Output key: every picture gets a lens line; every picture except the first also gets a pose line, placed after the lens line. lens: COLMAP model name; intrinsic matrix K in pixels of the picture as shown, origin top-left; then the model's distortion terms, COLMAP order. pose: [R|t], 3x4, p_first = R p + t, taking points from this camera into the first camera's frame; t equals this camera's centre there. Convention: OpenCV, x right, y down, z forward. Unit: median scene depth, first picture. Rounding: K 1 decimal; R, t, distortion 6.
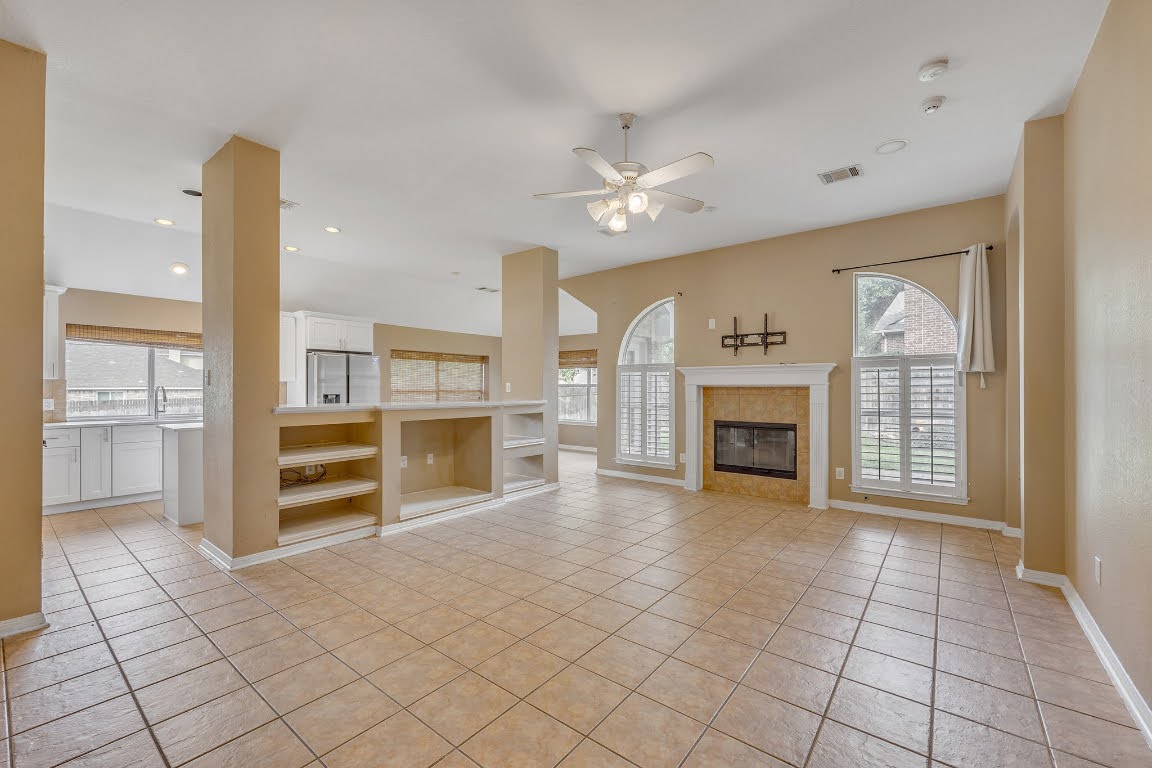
lens RADIAL K [[475.1, 0, 576.0], [0, 475.1, 384.0], [0, 0, 1]] dist [-0.000615, 0.000013]
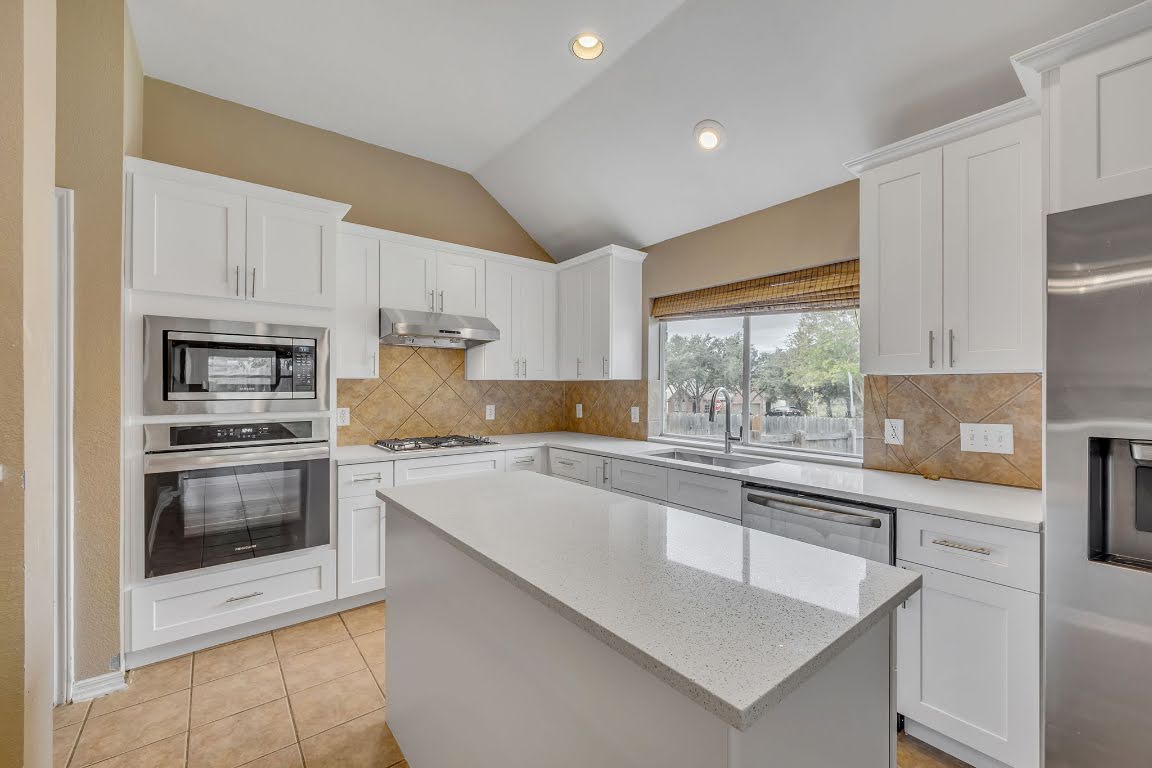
lens RADIAL K [[461.2, 0, 594.8], [0, 461.2, 387.2], [0, 0, 1]] dist [-0.000926, -0.000026]
pose [[-0.204598, -0.001287, -0.978845, -0.420784], [0.006387, 0.999976, -0.002650, 0.003386], [0.978825, -0.006794, -0.204585, 1.088726]]
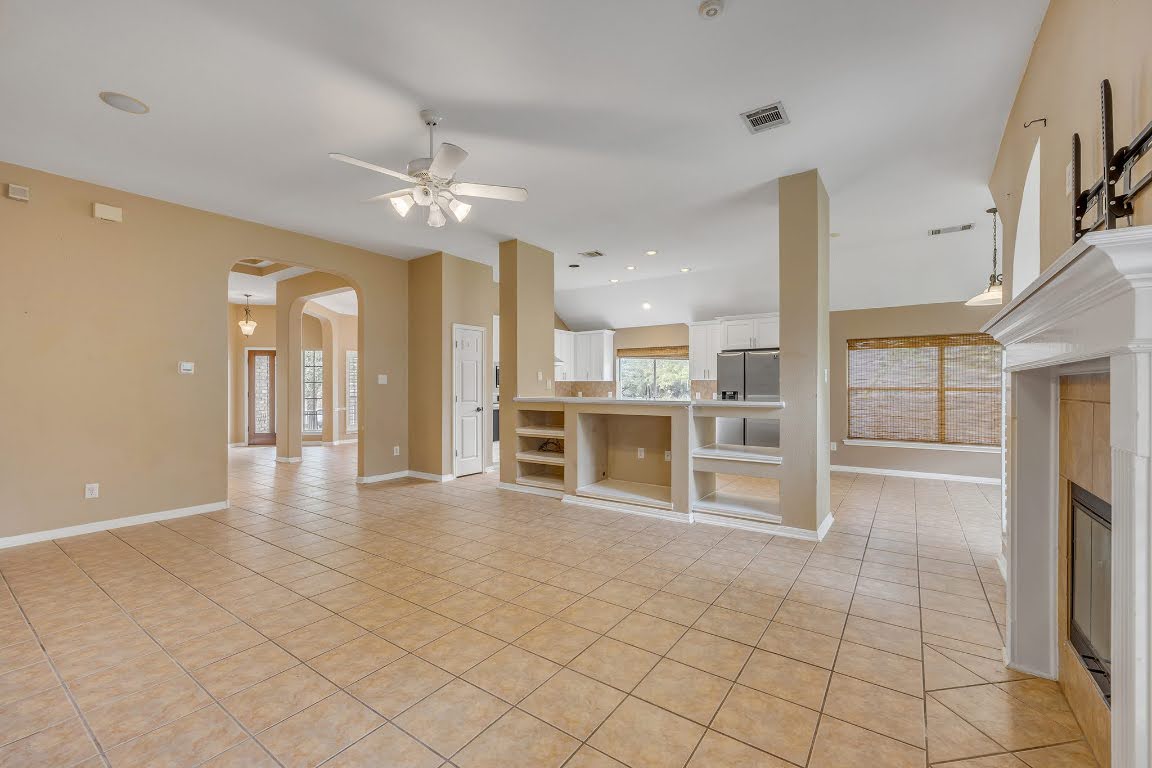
lens RADIAL K [[475.1, 0, 576.0], [0, 475.1, 384.0], [0, 0, 1]] dist [-0.000615, 0.000013]
pose [[0.054095, -0.006123, -0.998517, 0.695155], [0.009759, 0.999937, -0.005603, 0.010768], [0.998488, -0.009442, 0.054152, 0.772586]]
